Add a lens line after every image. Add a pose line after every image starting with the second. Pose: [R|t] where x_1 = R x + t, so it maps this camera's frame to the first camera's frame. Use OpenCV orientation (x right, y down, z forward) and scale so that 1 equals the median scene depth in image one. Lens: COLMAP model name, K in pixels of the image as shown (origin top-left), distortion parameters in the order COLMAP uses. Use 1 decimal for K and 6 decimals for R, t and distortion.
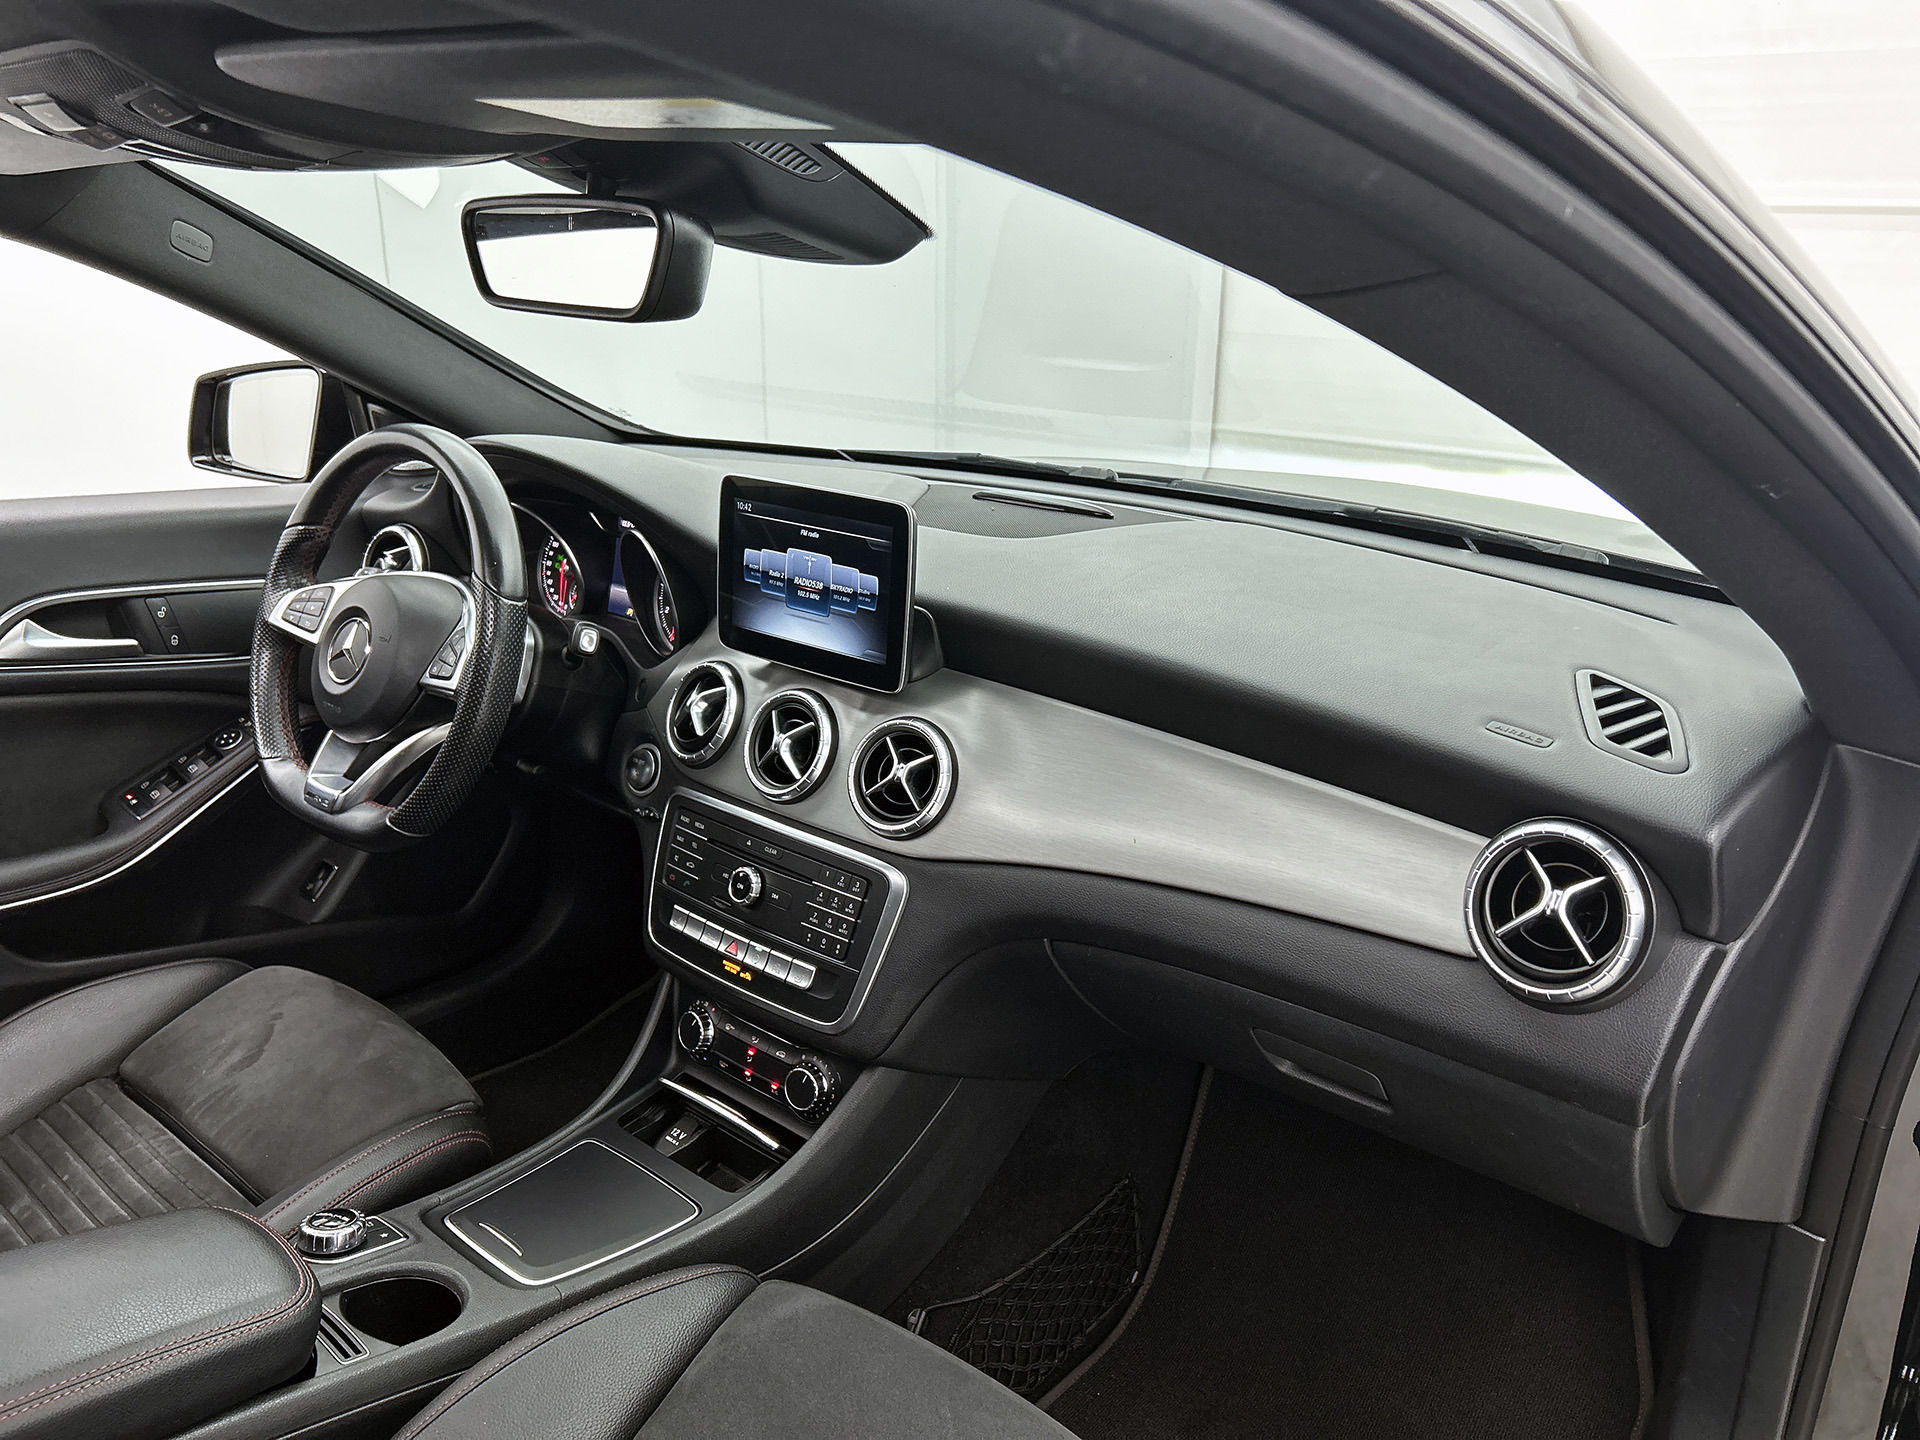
lens RADIAL K [[1426.0, 0, 1015.1], [0, 1426.0, 725.0], [0, 0, 1]] dist [-0.003205, -0.002561]
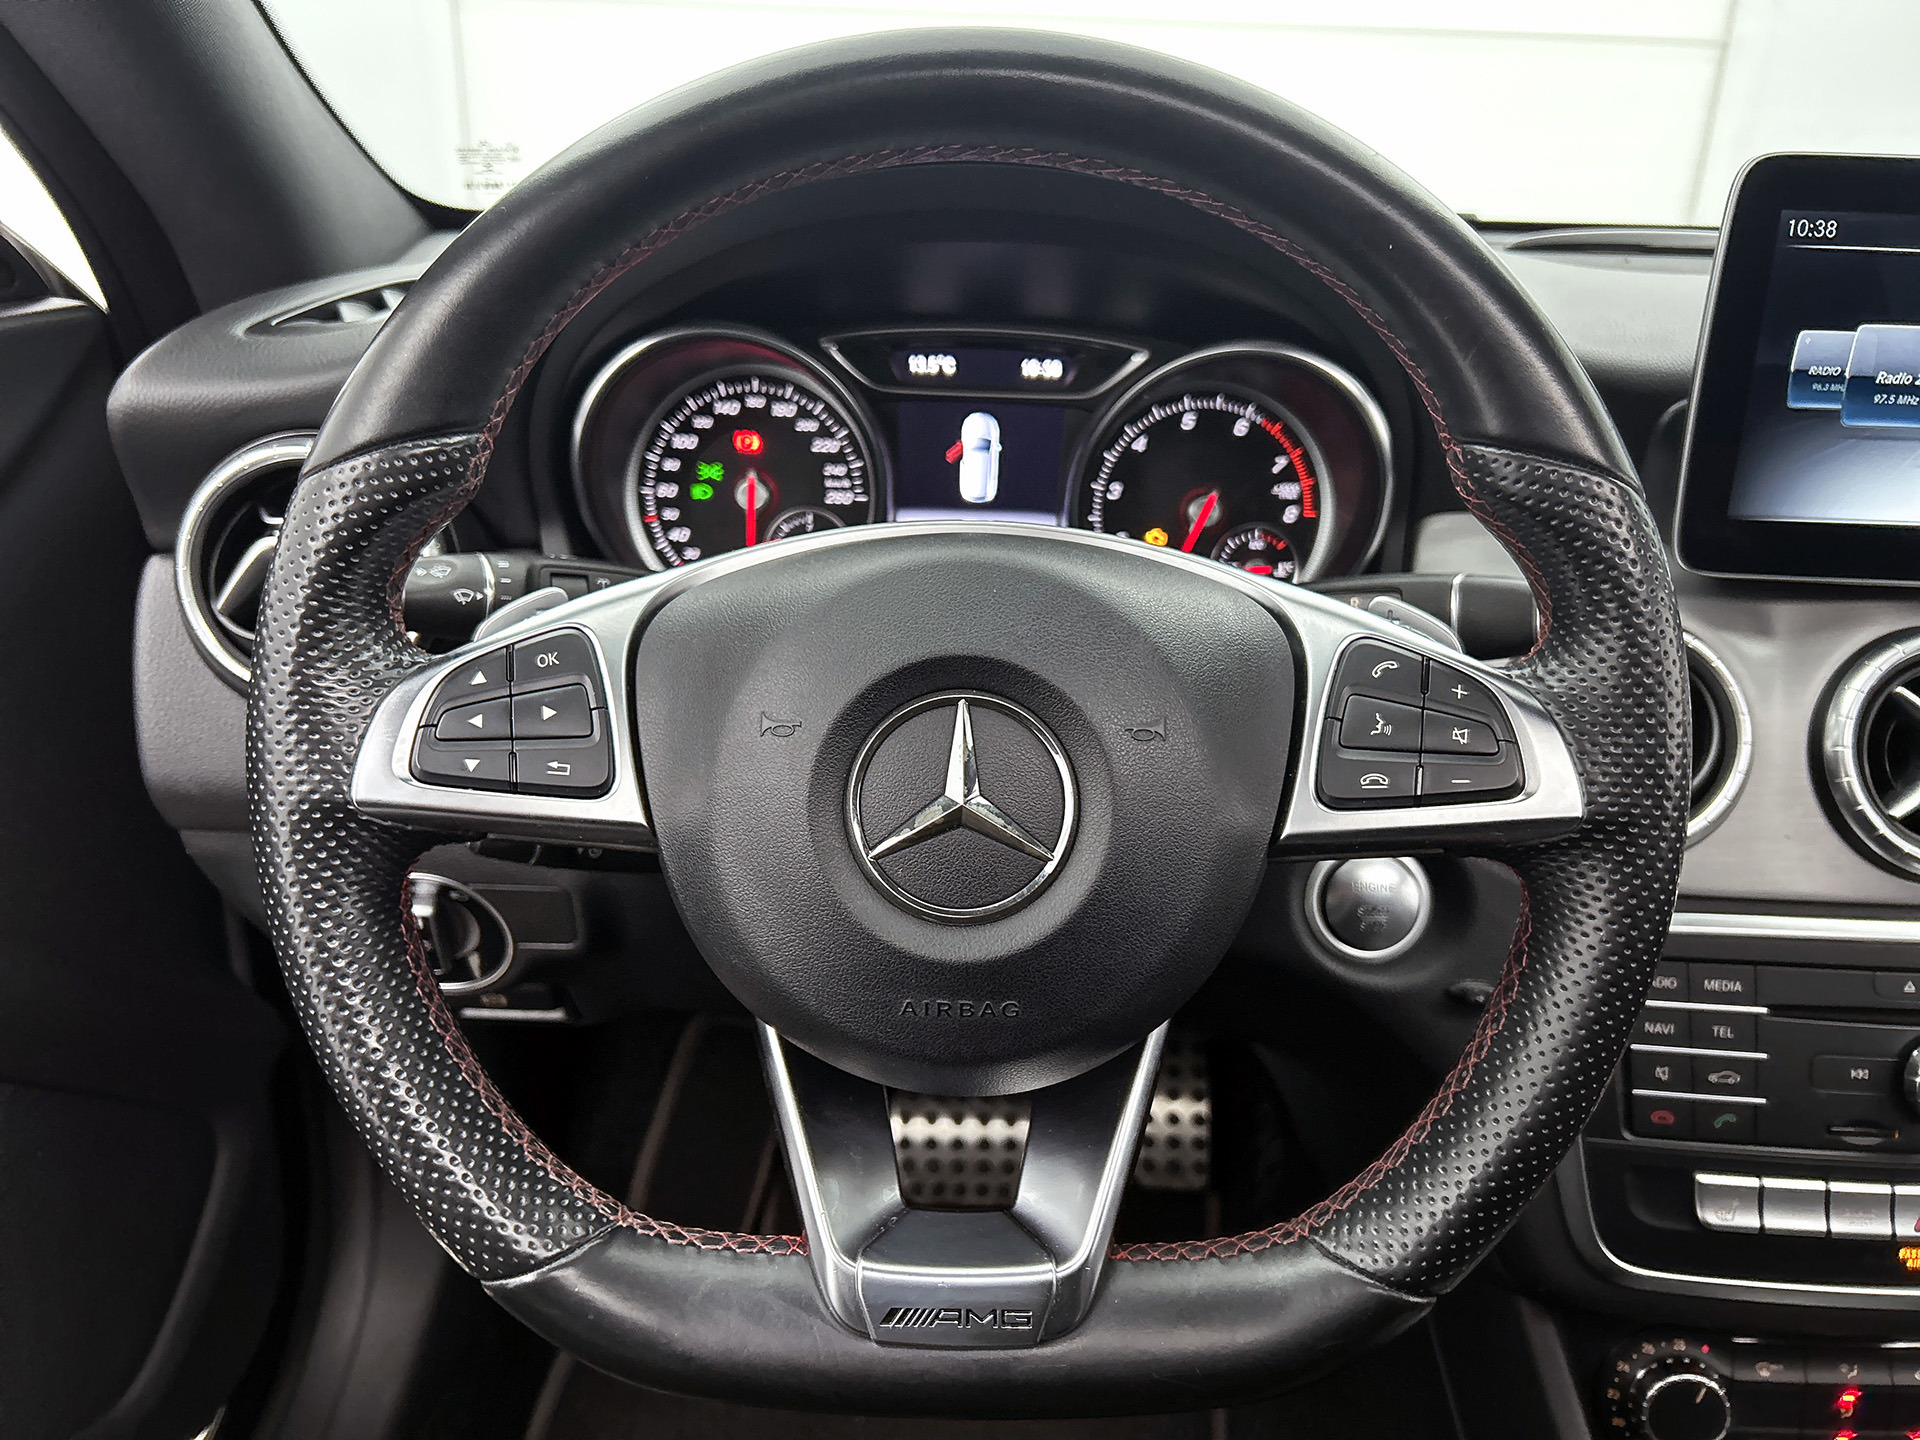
lens RADIAL K [[1451.3, 0, 960.0], [0, 1451.3, 720.0], [0, 0, 1]] dist [0.057401, -0.102503]
pose [[0.808224, -0.225335, 0.544057, -0.671893], [0.185493, 0.974278, 0.127962, -0.115809], [-0.558897, -0.002504, 0.829233, 0.801027]]
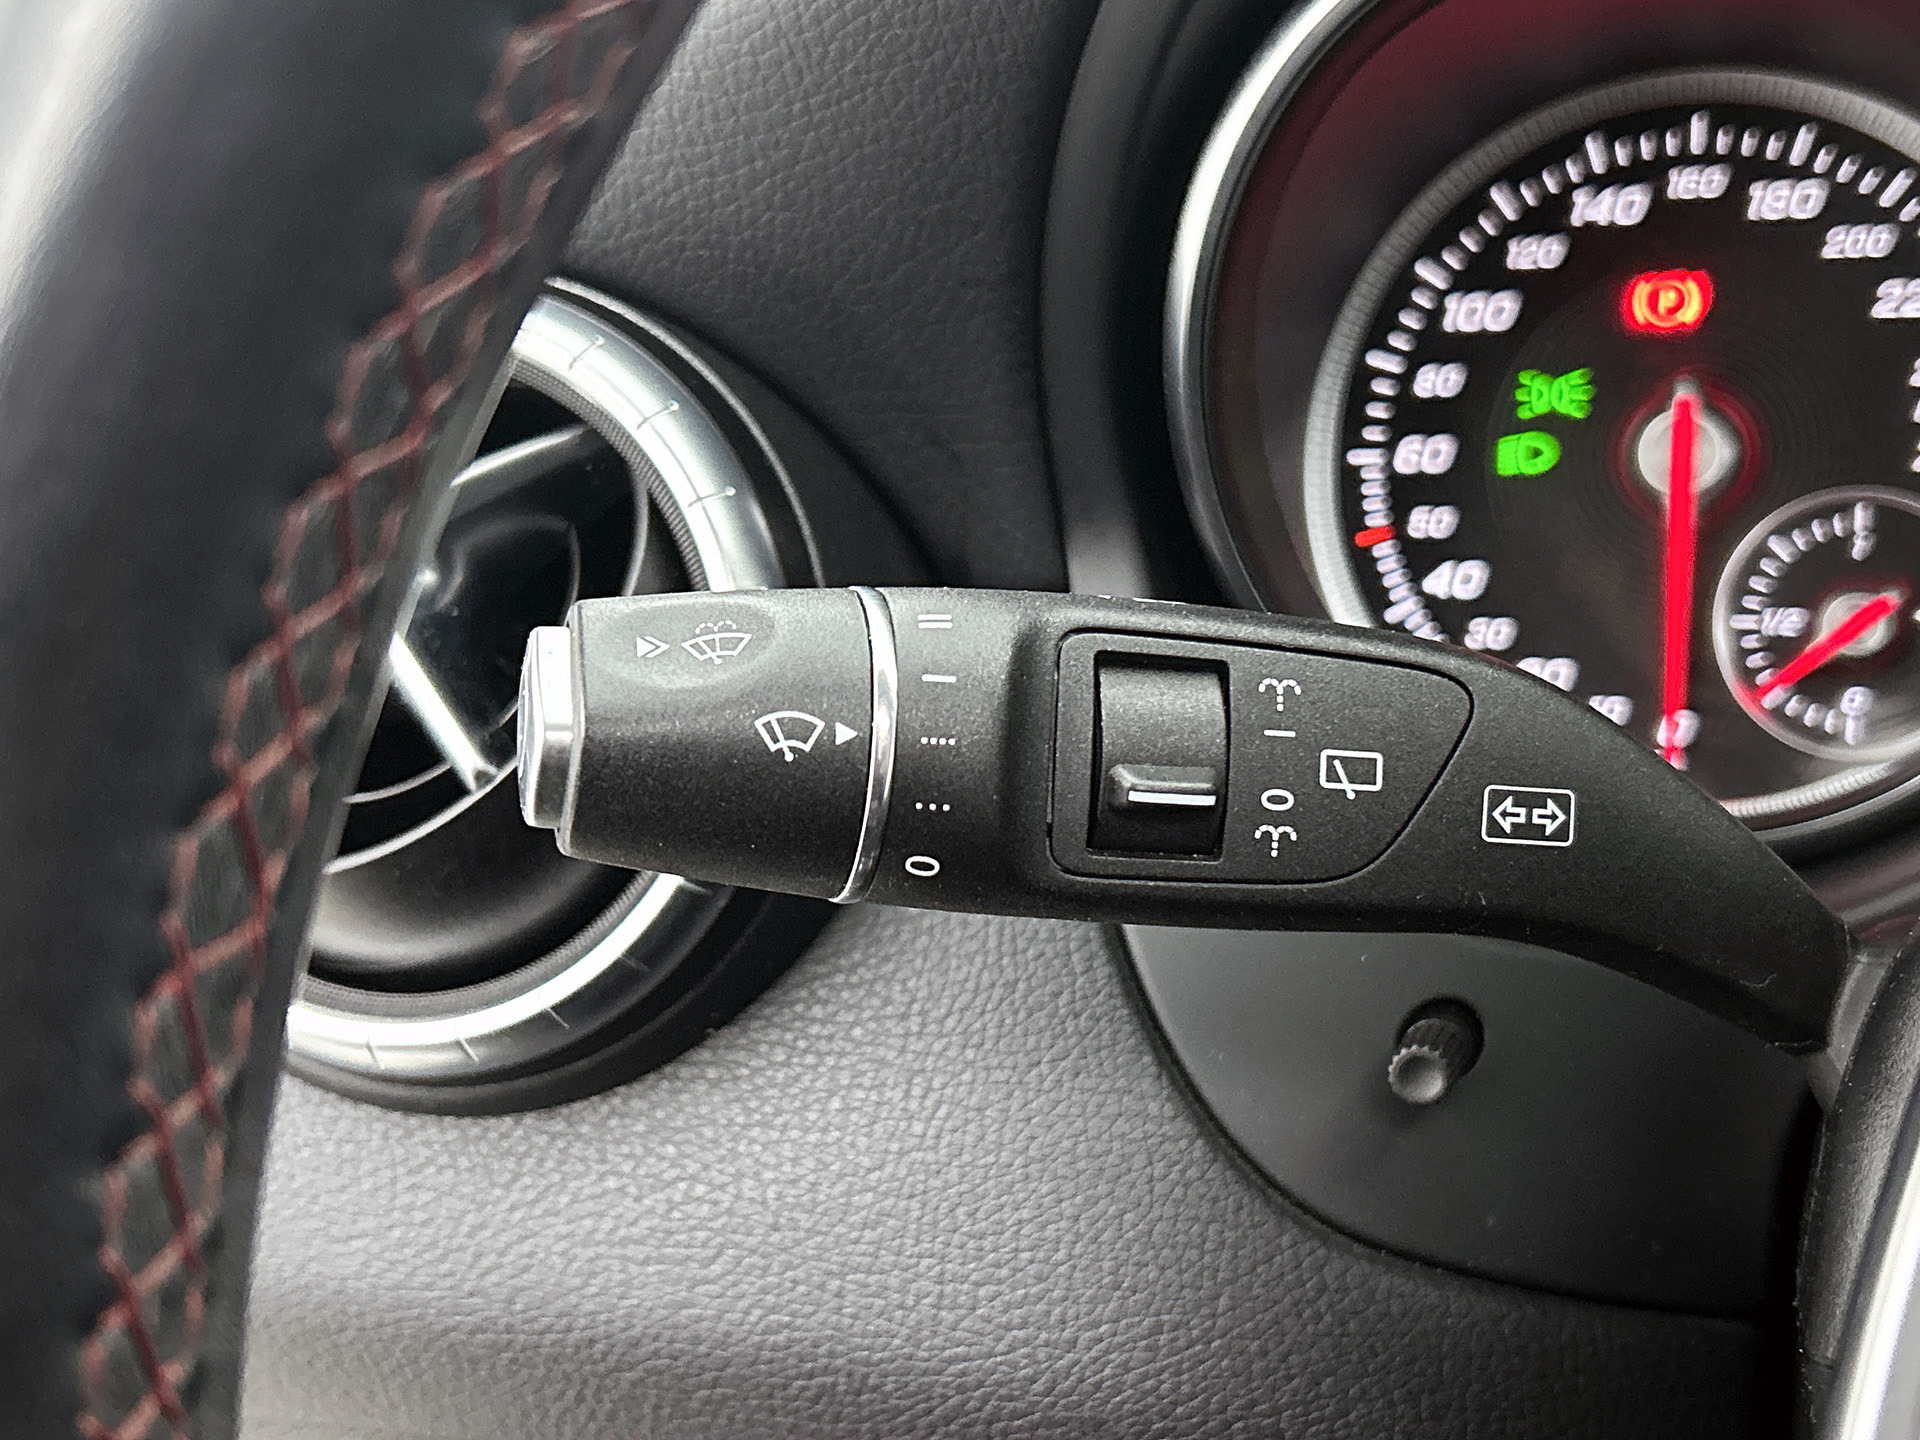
lens RADIAL K [[2283.0, 0, 960.0], [0, 2283.0, 720.0], [0, 0, 1]] dist [0.012595, 0.006464]
pose [[0.947820, -0.163610, 0.273621, -0.587339], [0.182230, 0.982276, -0.043895, -0.113955], [-0.261589, 0.091466, 0.960836, 1.052438]]
